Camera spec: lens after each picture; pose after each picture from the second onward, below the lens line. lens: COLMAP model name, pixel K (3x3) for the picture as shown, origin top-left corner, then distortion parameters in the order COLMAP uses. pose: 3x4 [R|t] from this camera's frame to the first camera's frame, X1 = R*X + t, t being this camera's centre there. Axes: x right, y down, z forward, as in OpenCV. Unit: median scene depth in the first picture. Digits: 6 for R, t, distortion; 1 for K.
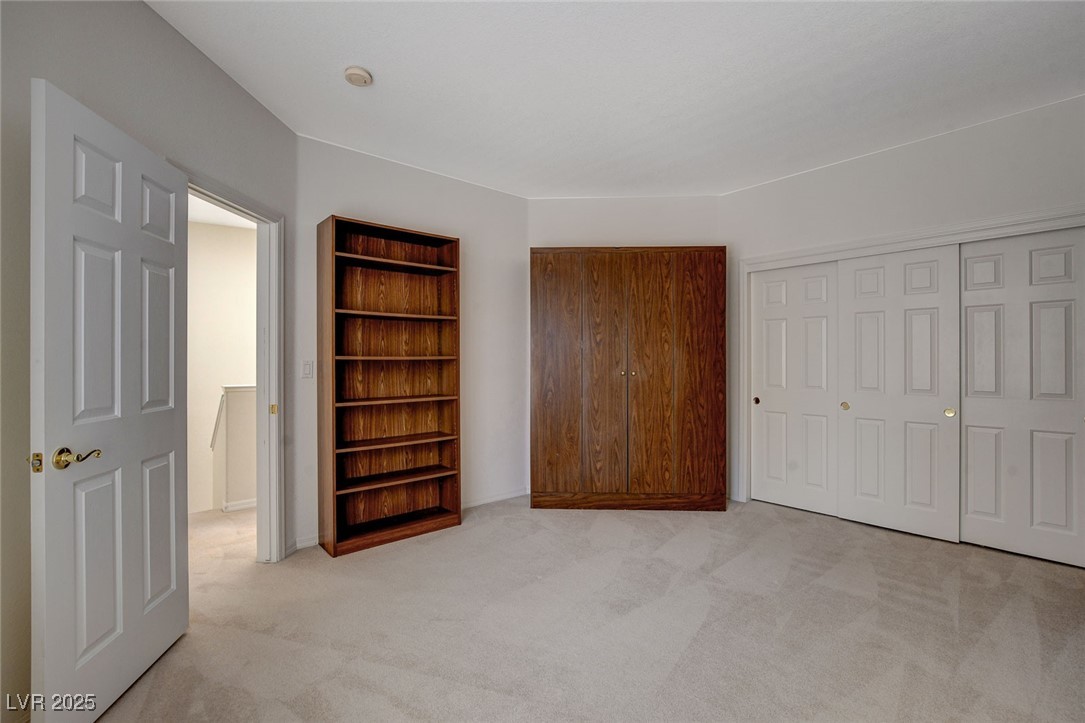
lens RADIAL K [[484.4, 0, 542.5], [0, 484.4, 361.5], [0, 0, 1]] dist [-0.002778, 0.000242]
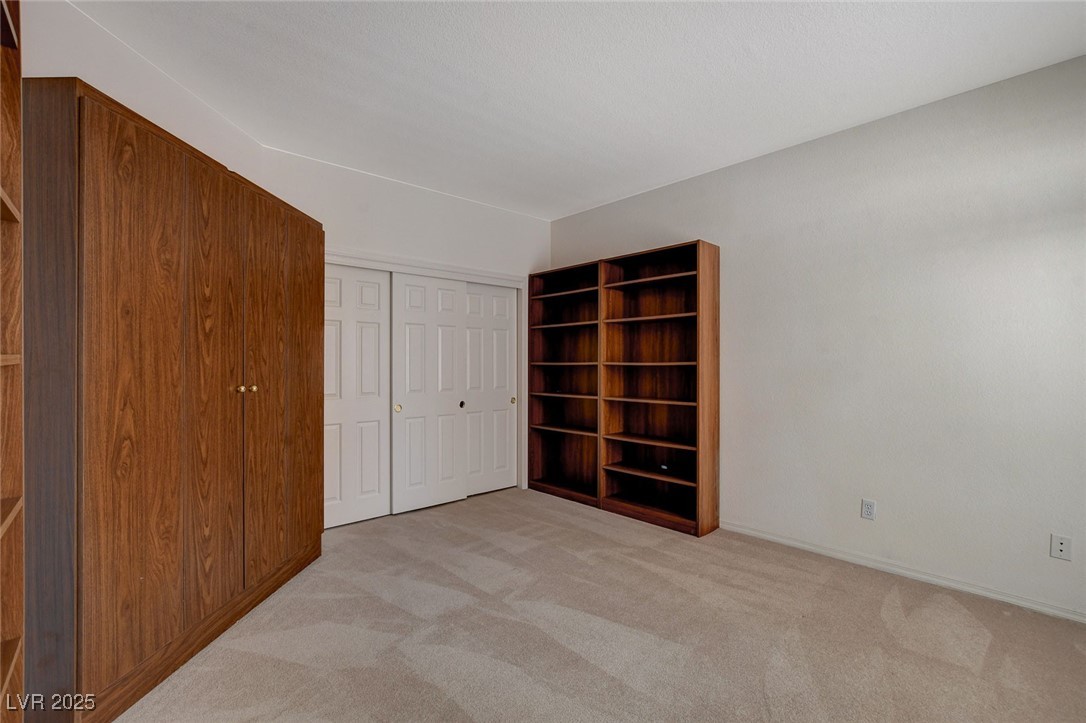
lens RADIAL K [[484.8, 0, 543.0], [0, 484.8, 361.5], [0, 0, 1]] dist [-0.002778, 0.000242]
pose [[-0.014786, 0.005977, 0.999873, -0.426326], [-0.000380, 0.999982, -0.005984, -0.005563], [-0.999891, -0.000468, -0.014783, 0.642495]]
